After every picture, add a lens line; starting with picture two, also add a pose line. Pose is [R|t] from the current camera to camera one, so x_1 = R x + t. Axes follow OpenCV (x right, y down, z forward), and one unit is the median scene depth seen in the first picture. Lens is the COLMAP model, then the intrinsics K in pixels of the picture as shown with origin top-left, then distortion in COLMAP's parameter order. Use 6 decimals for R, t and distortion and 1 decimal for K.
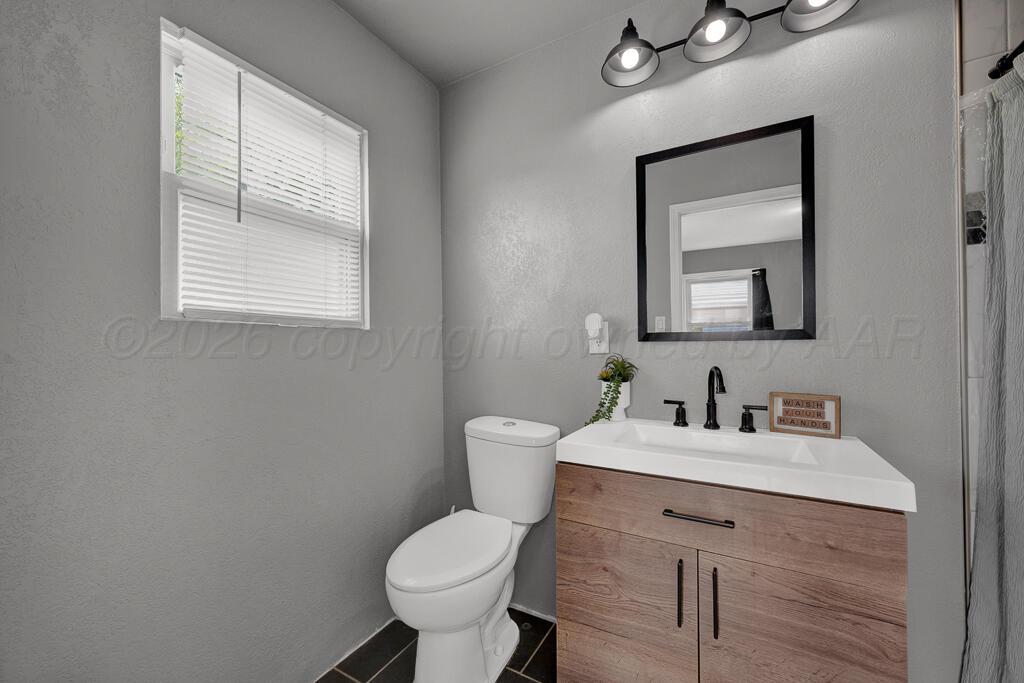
lens RADIAL K [[401.2, 0, 516.4], [0, 401.2, 343.0], [0, 0, 1]] dist [-0.002422, 0.000144]
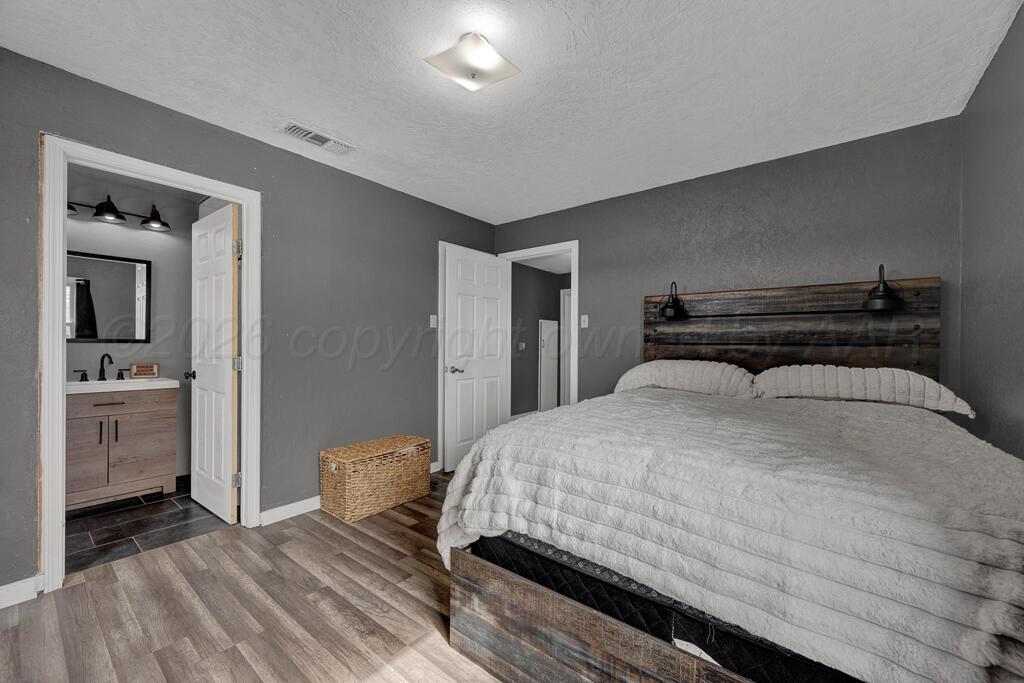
lens RADIAL K [[401.2, 0, 515.6], [0, 401.2, 342.7], [0, 0, 1]] dist [-0.002422, 0.000144]
pose [[0.147631, 0.011261, 0.988978, -1.529023], [-0.012517, 0.999876, -0.009517, -0.015246], [-0.988963, -0.010974, 0.147754, -1.799834]]
